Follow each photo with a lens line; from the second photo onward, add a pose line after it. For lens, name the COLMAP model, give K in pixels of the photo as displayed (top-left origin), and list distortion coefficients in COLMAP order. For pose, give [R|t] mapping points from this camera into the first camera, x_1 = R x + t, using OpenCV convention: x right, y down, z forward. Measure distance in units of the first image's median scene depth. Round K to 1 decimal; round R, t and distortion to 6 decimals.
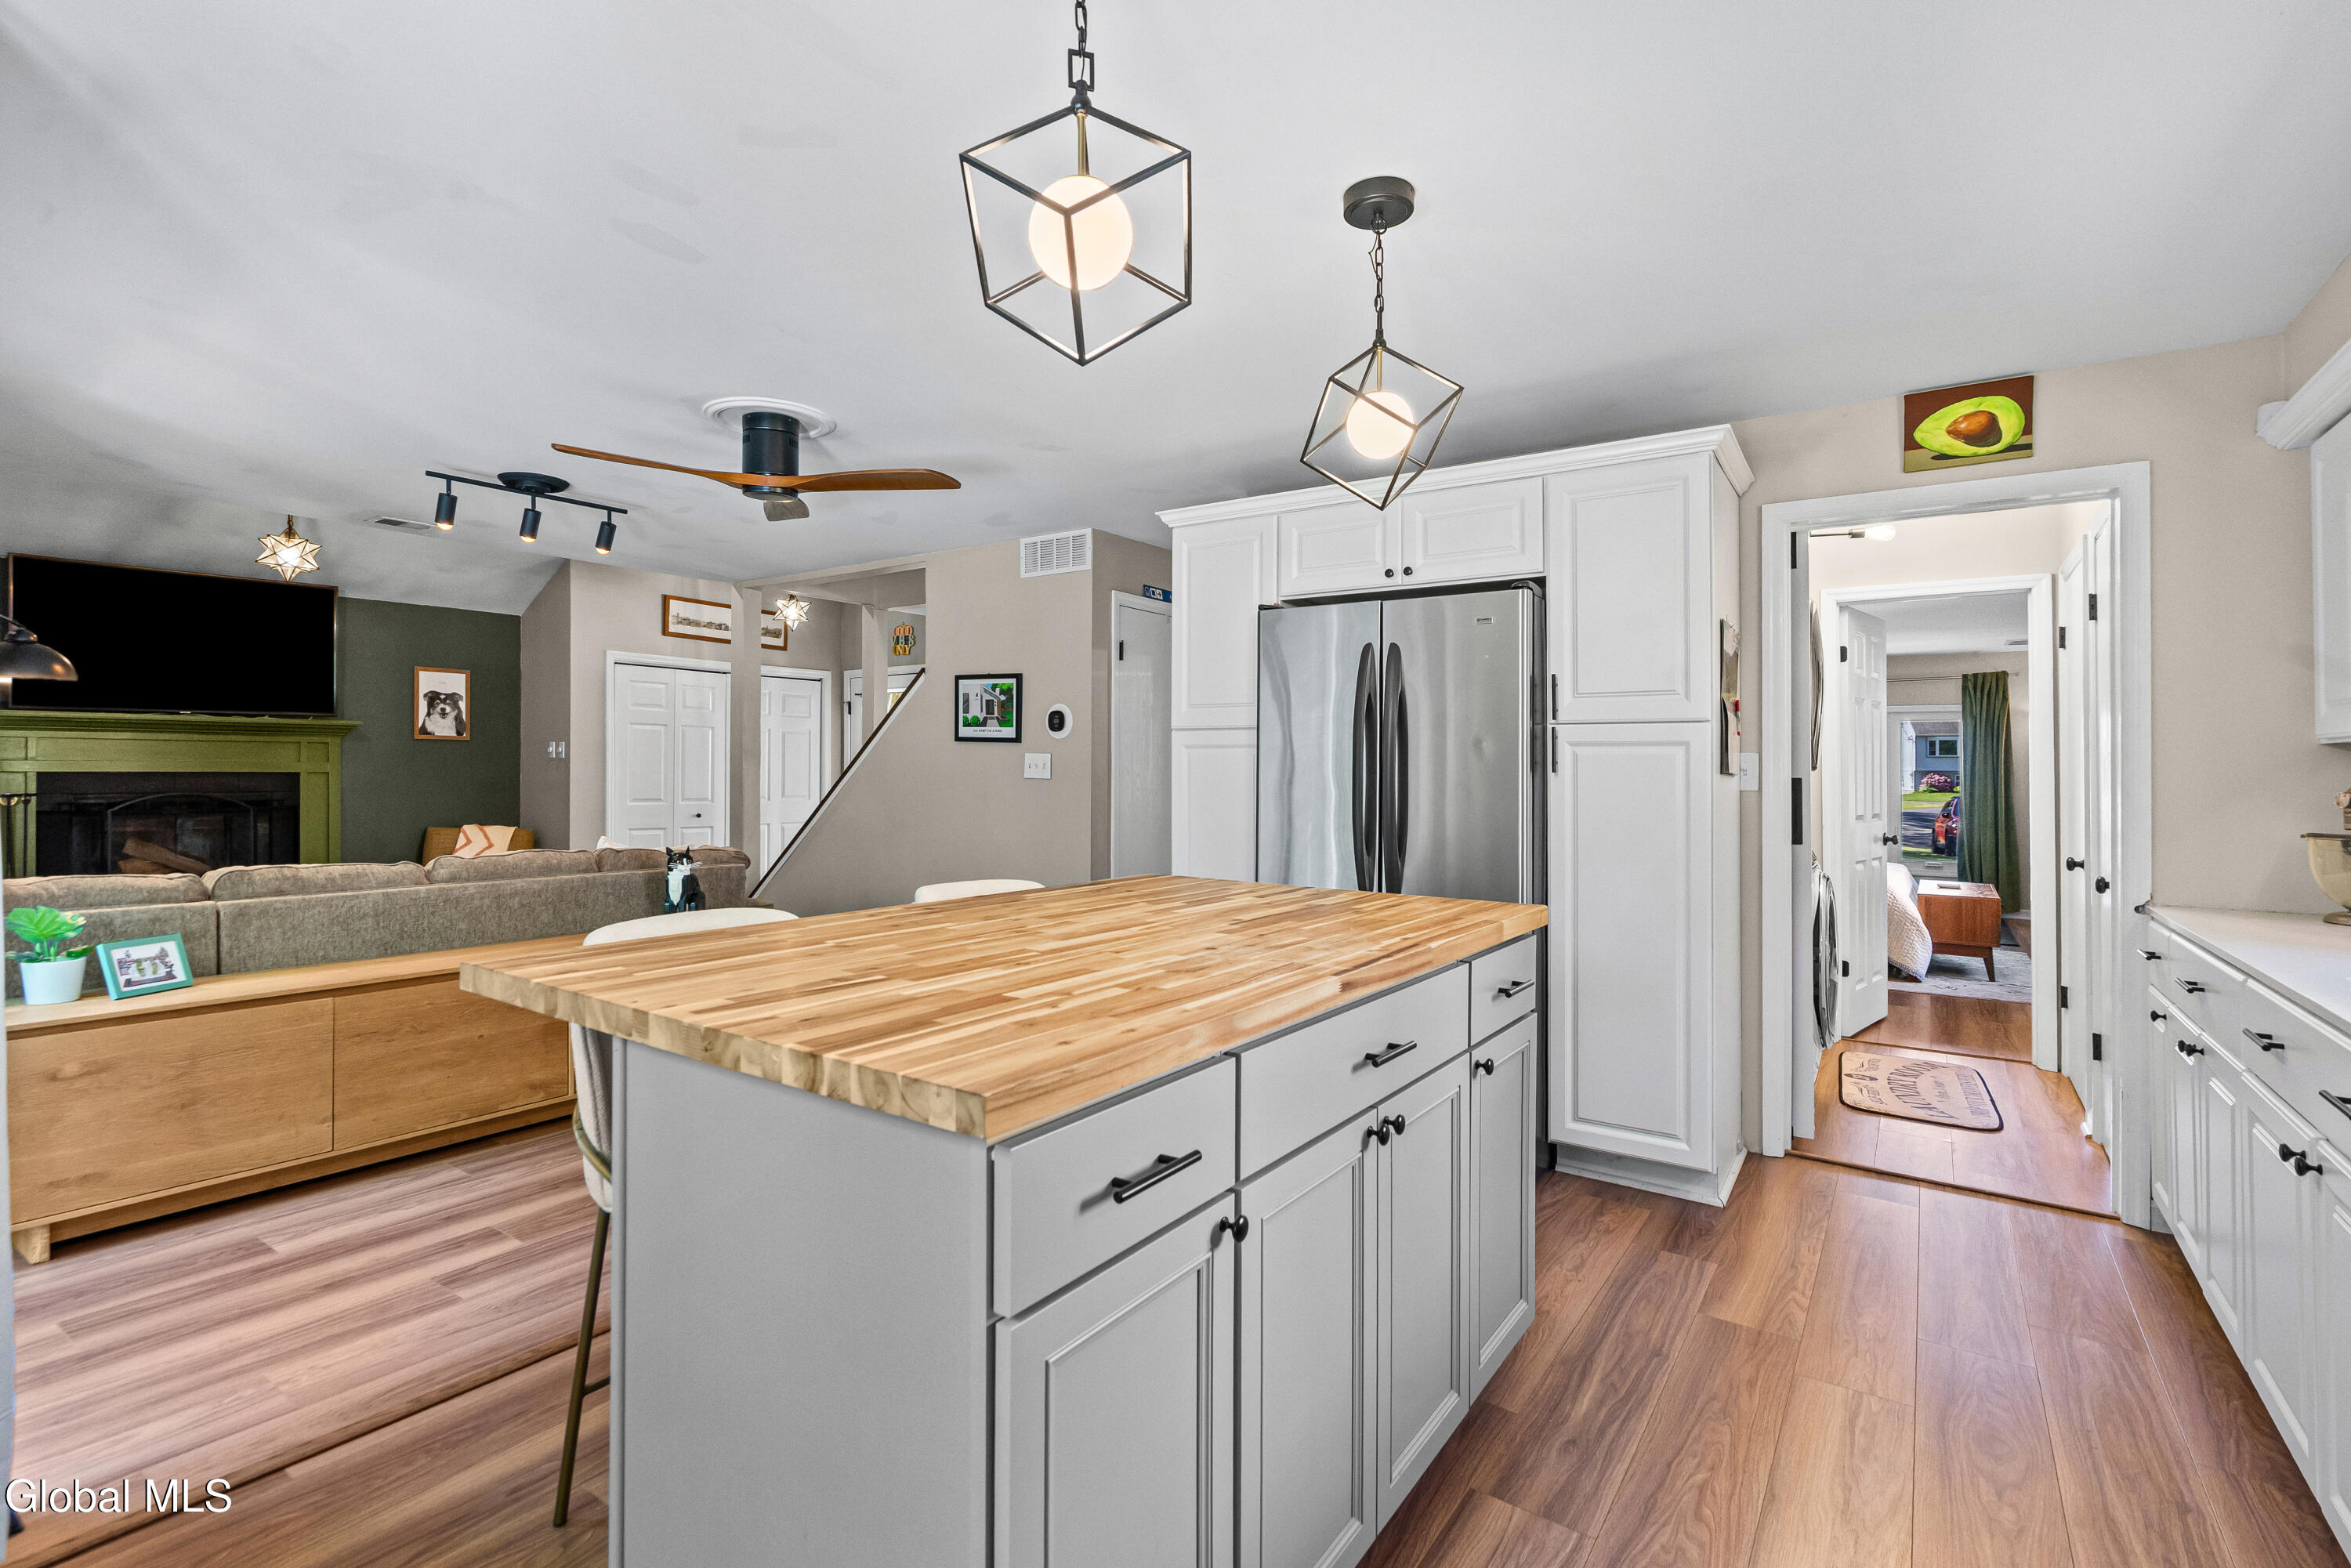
lens RADIAL K [[1079.2, 0, 1178.2], [0, 1079.2, 776.4], [0, 0, 1]] dist [-0.008411, 0.000571]
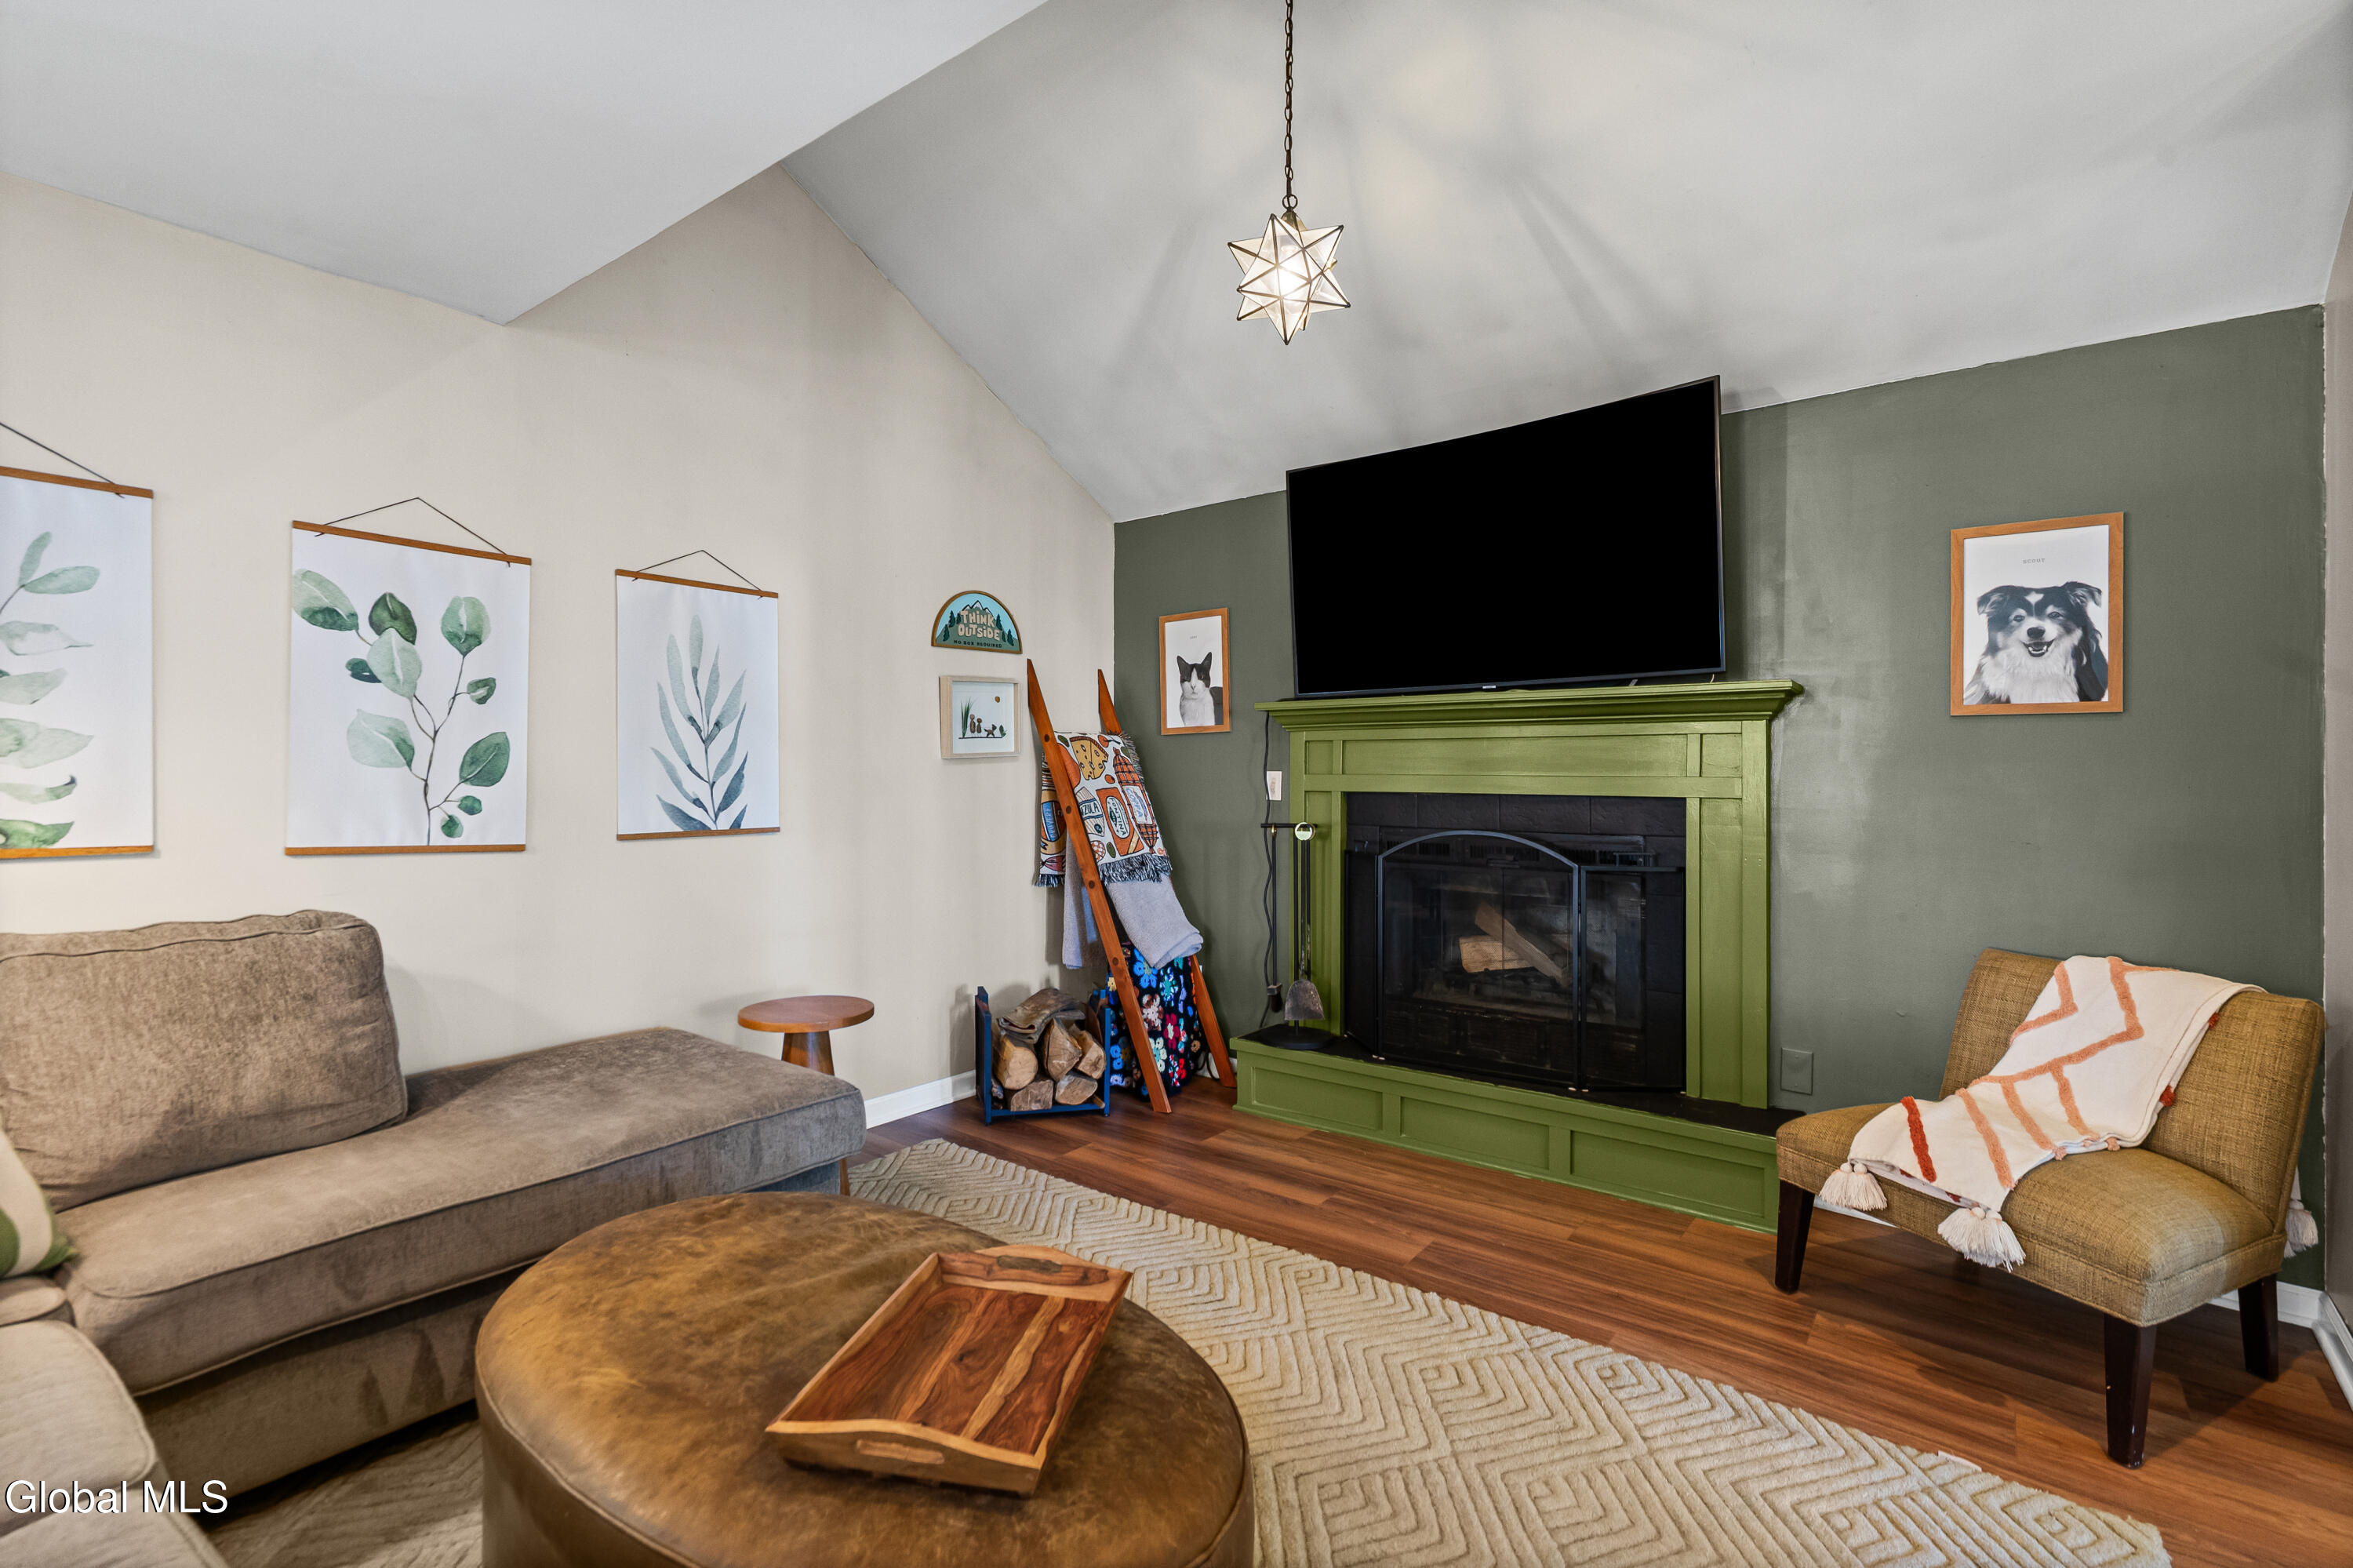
lens RADIAL K [[1087.1, 0, 1126.7], [0, 1087.1, 780.1], [0, 0, 1]] dist [-0.001913, 0.000589]
pose [[-0.059540, -0.002682, -0.998222, -0.298115], [-0.014046, 0.999900, -0.001848, -0.006599], [0.998127, 0.013911, -0.059572, 0.721917]]
